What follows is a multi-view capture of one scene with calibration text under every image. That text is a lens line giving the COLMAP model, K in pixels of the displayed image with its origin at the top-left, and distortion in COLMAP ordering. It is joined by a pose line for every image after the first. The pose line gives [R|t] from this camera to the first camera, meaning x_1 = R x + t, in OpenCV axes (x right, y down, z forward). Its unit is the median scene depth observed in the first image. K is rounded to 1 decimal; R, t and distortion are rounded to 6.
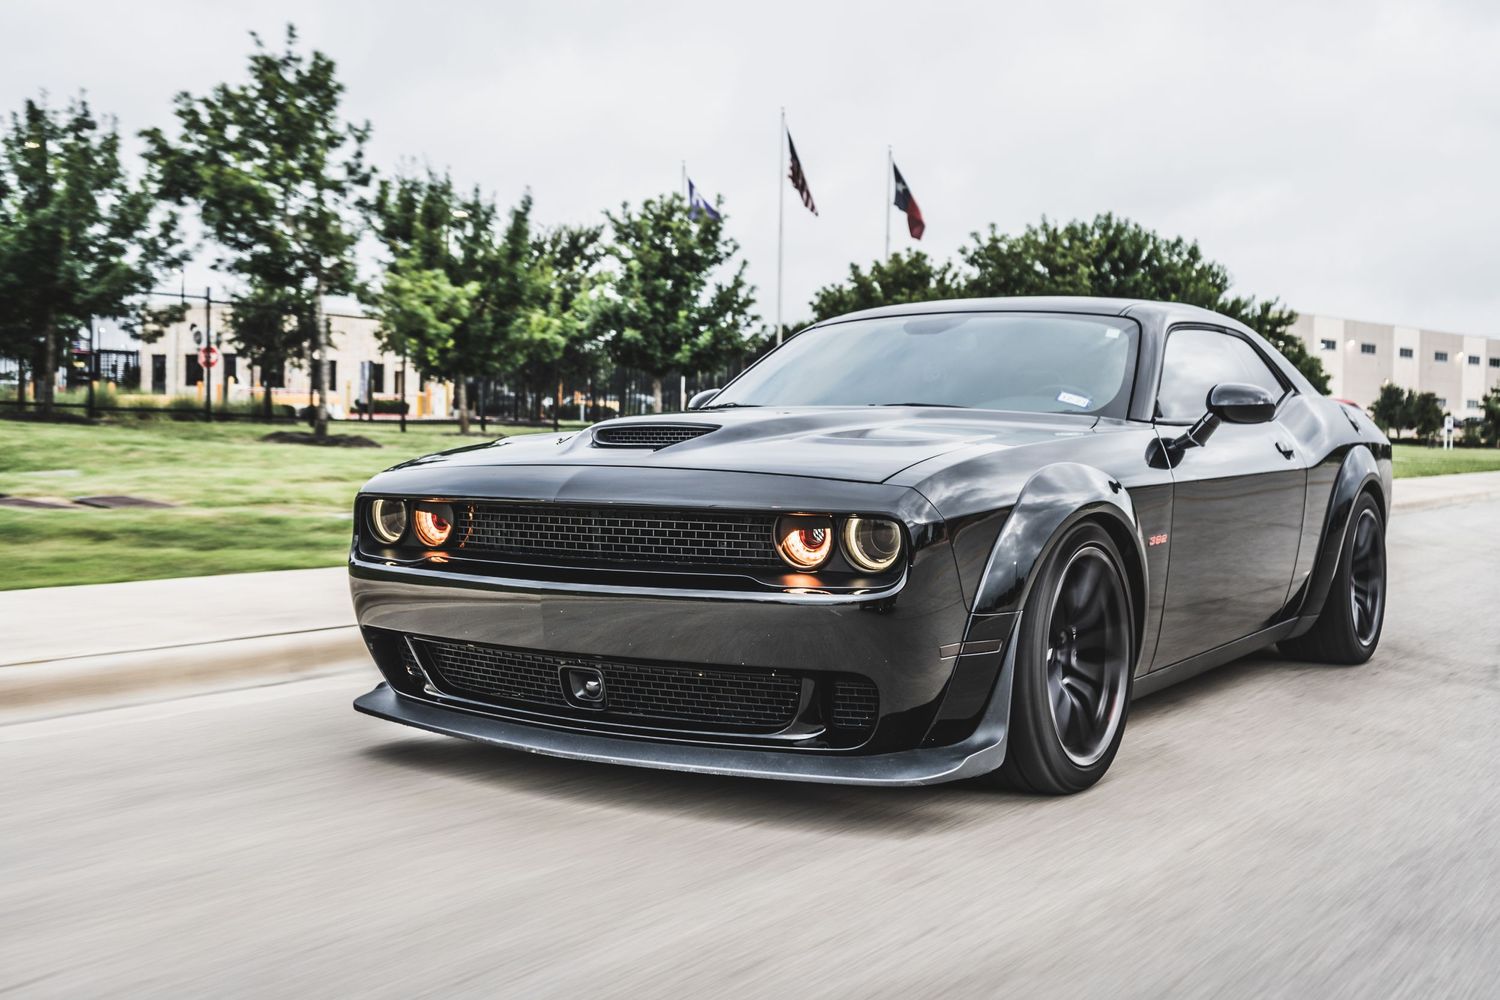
lens RADIAL K [[1573.4, 0, 750.0], [0, 1573.4, 500.0], [0, 0, 1]] dist [0.005129, 0.002402]
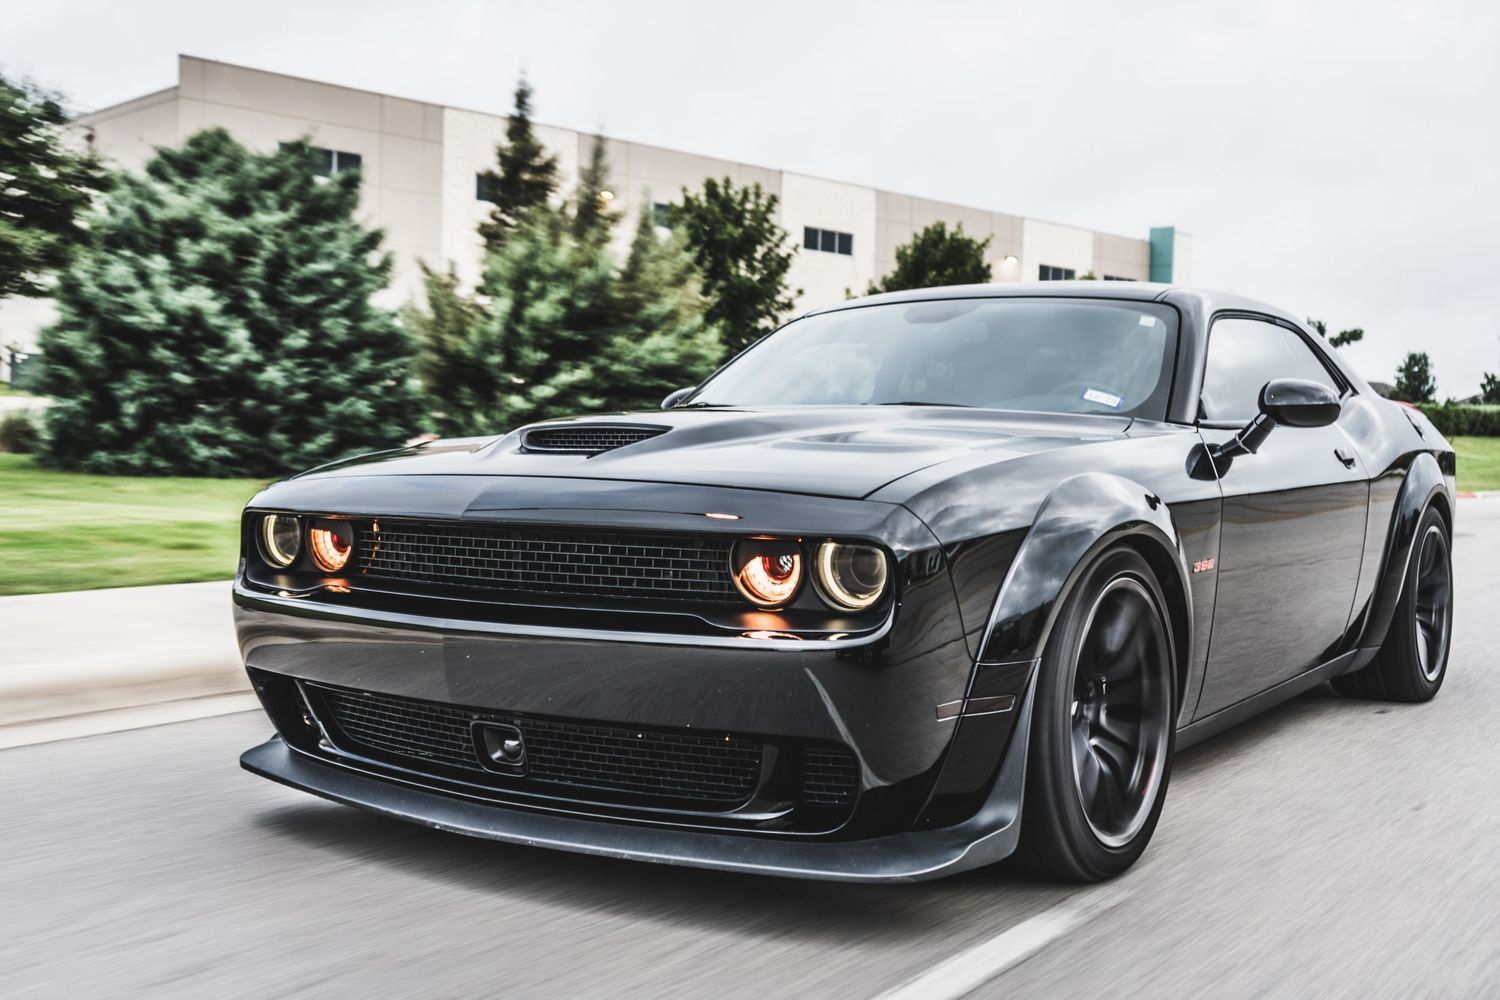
lens RADIAL K [[1573.4, 0, 750.0], [0, 1573.4, 500.0], [0, 0, 1]] dist [0.005129, 0.002402]
pose [[0.999922, 0.002077, -0.012308, 0.031865], [-0.002132, 0.999988, -0.004453, -0.005702], [0.012298, 0.004479, 0.999914, 0.179842]]
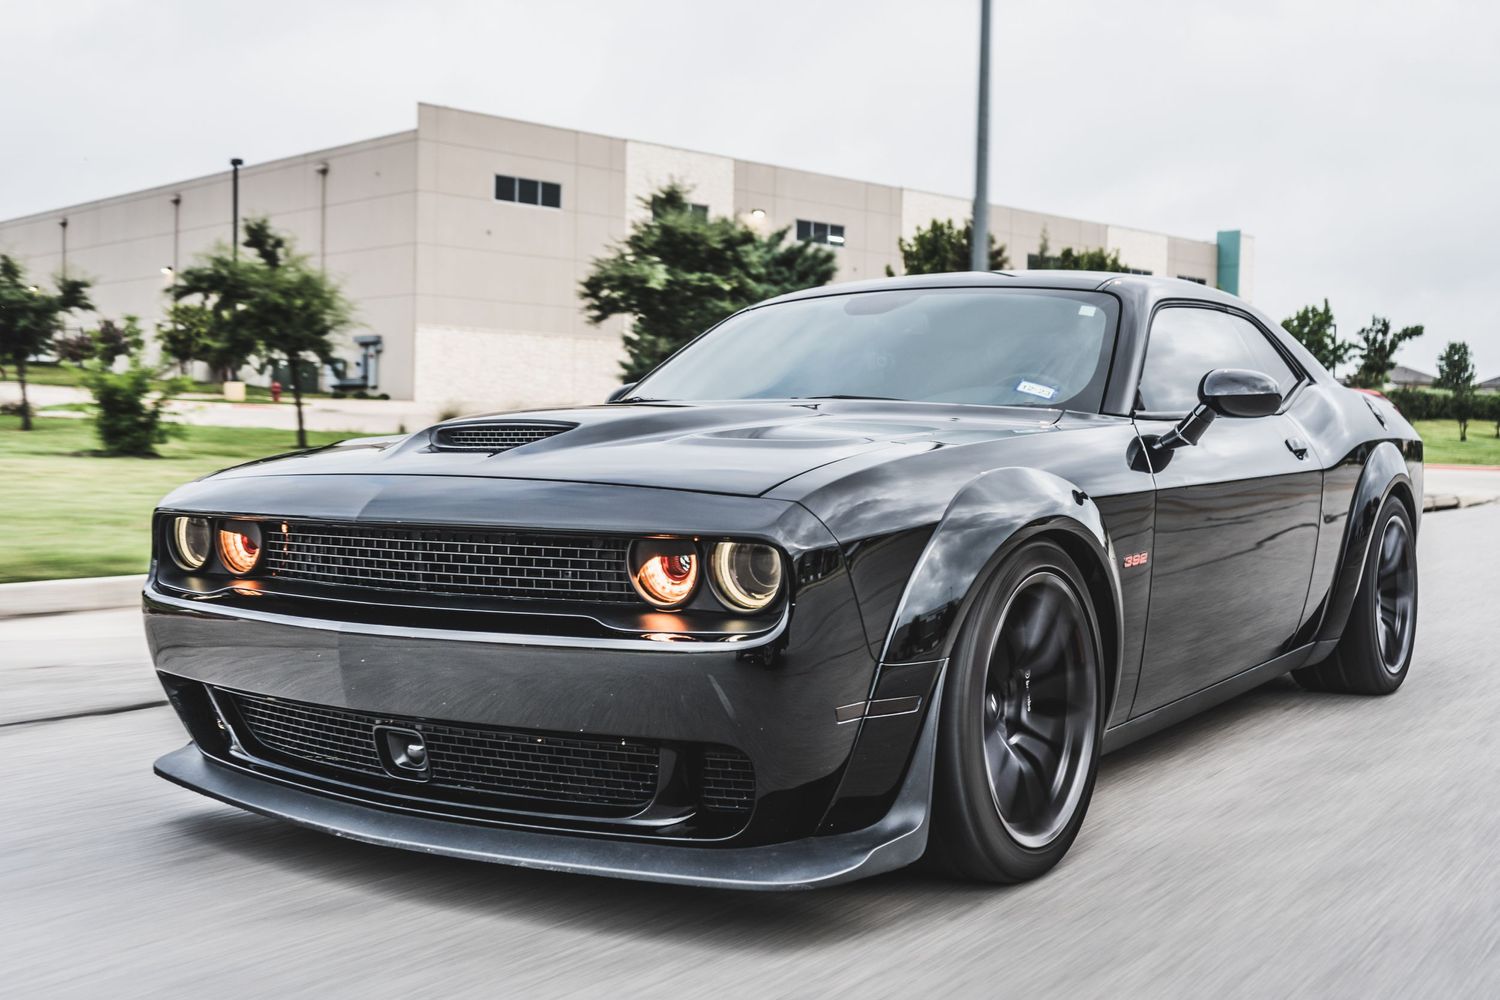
lens RADIAL K [[1573.4, 0, 750.0], [0, 1573.4, 500.0], [0, 0, 1]] dist [0.005129, 0.002402]
pose [[0.999837, -0.005944, -0.017025, 0.080920], [0.005949, 0.999982, 0.000242, -0.007980], [0.017024, -0.000344, 0.999855, 0.198603]]
